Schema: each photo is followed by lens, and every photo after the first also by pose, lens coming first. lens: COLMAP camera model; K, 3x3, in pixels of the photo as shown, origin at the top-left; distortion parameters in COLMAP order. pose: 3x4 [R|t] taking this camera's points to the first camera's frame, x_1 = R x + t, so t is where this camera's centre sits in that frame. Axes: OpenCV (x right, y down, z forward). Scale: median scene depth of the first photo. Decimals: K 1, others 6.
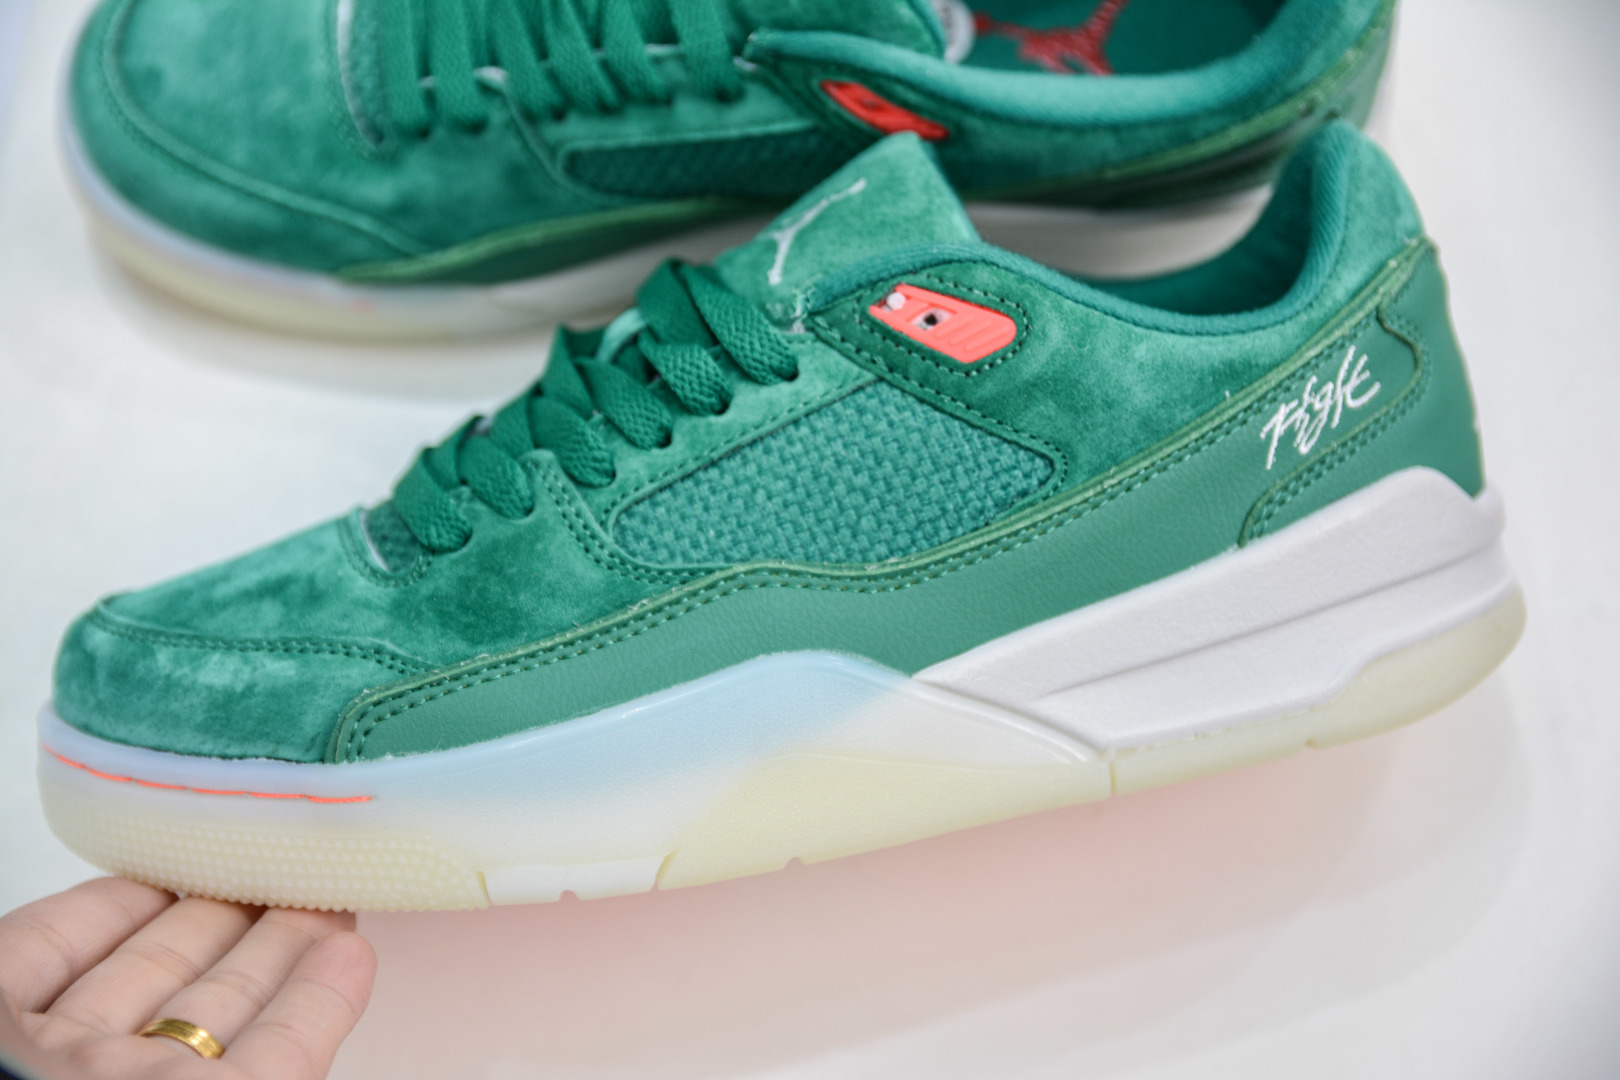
lens RADIAL K [[3333.4, 0, 810.0], [0, 3333.4, 540.0], [0, 0, 1]] dist [0.057548, 0.148166]
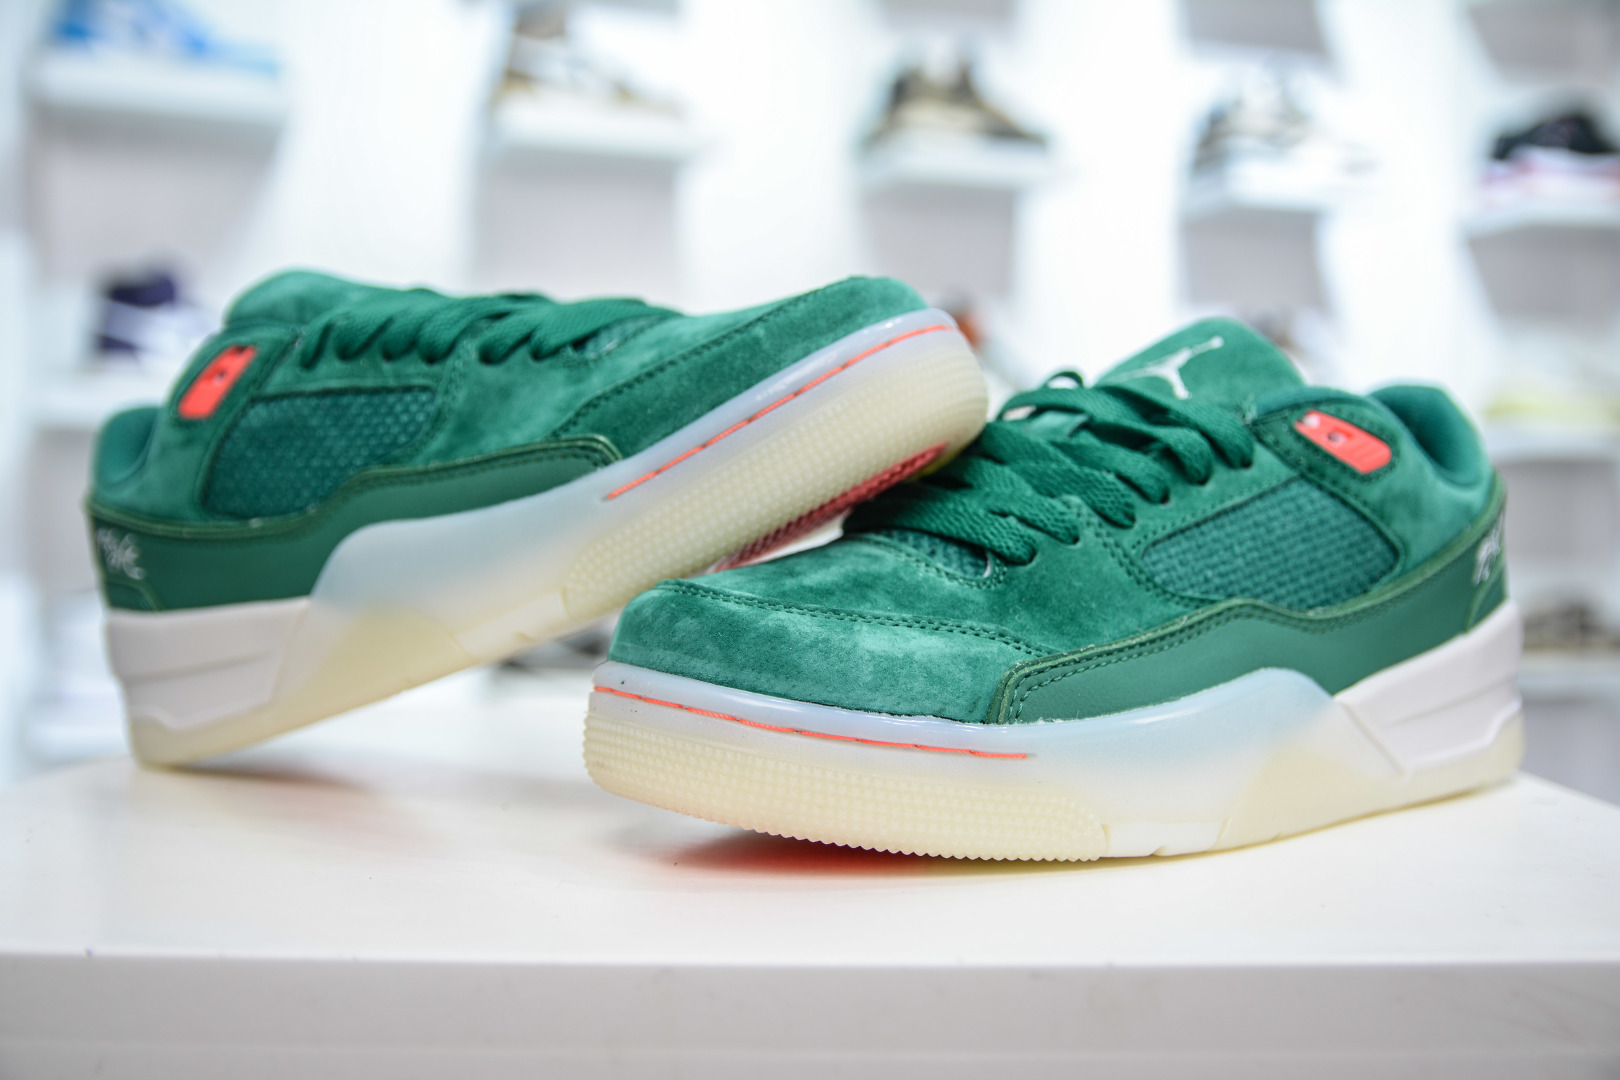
lens RADIAL K [[1829.7, 0, 810.0], [0, 1829.7, 540.0], [0, 0, 1]] dist [-0.043248, -0.032145]
pose [[0.843862, 0.141282, 0.517625, -0.522219], [-0.044669, 0.979860, -0.194624, 0.128159], [-0.534697, 0.141114, 0.833178, 0.498822]]
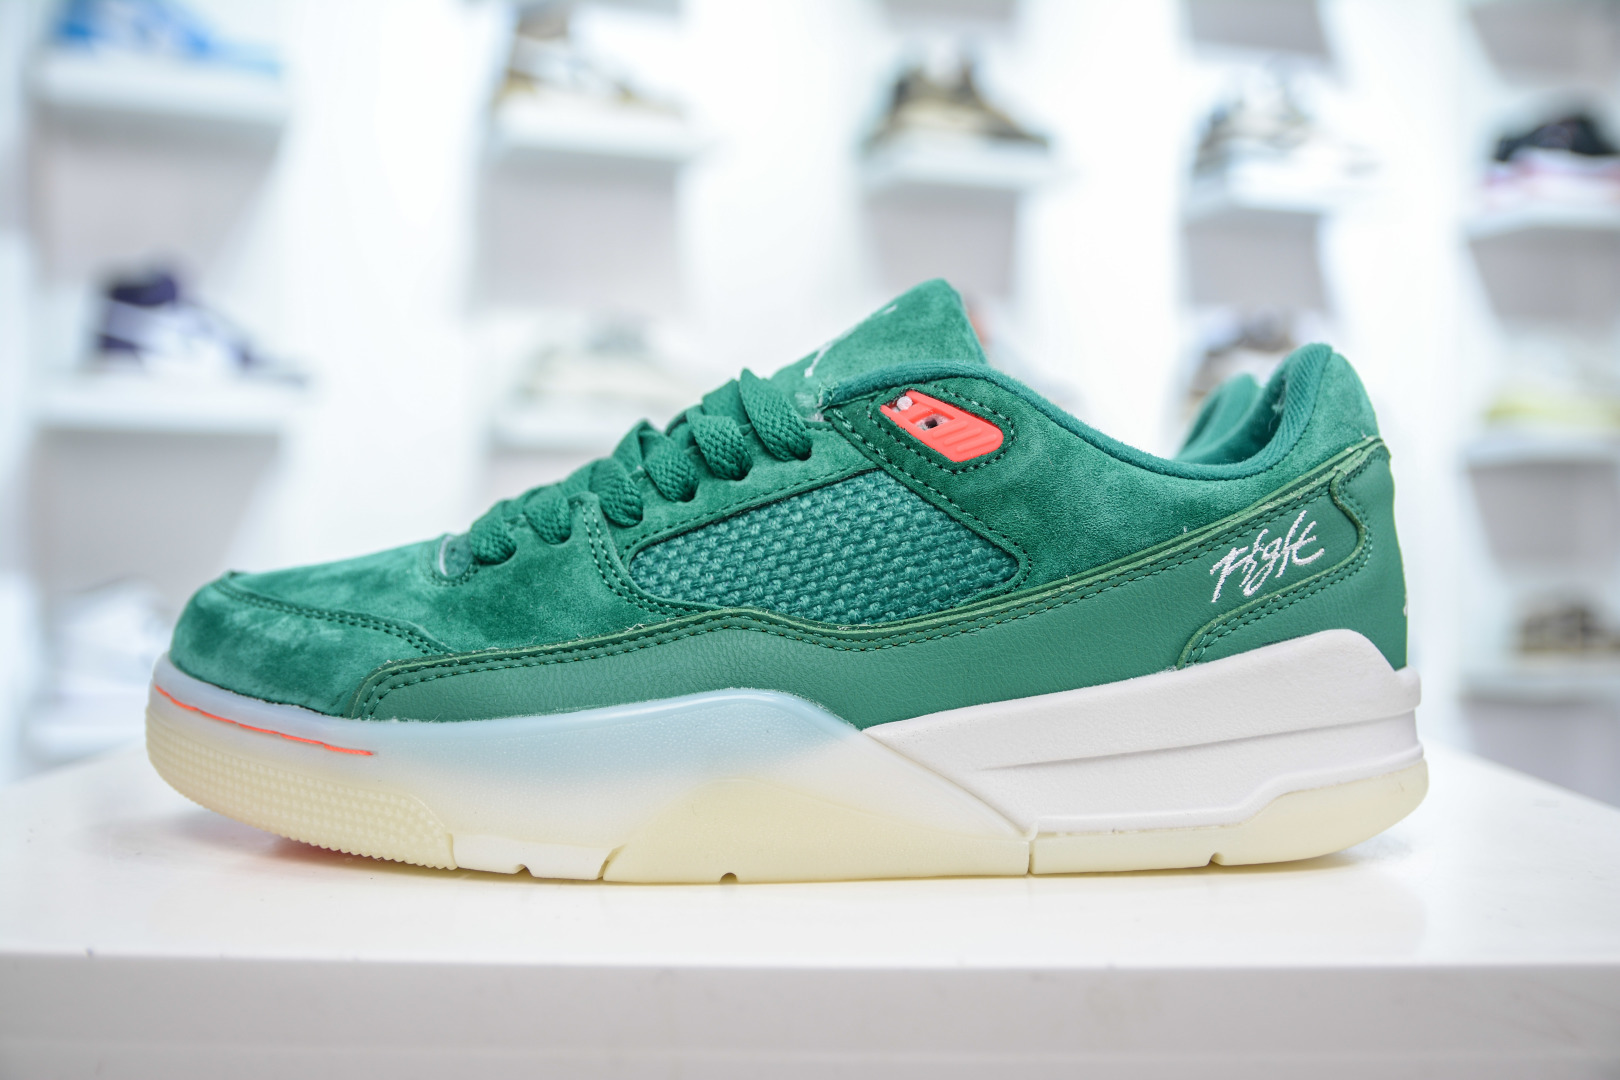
lens RADIAL K [[1829.7, 0, 810.0], [0, 1829.7, 540.0], [0, 0, 1]] dist [-0.043248, -0.032145]
pose [[0.979209, 0.151749, -0.134622, 0.085482], [-0.170652, 0.975012, -0.142228, 0.068228], [0.109675, 0.162244, 0.980637, 0.390236]]
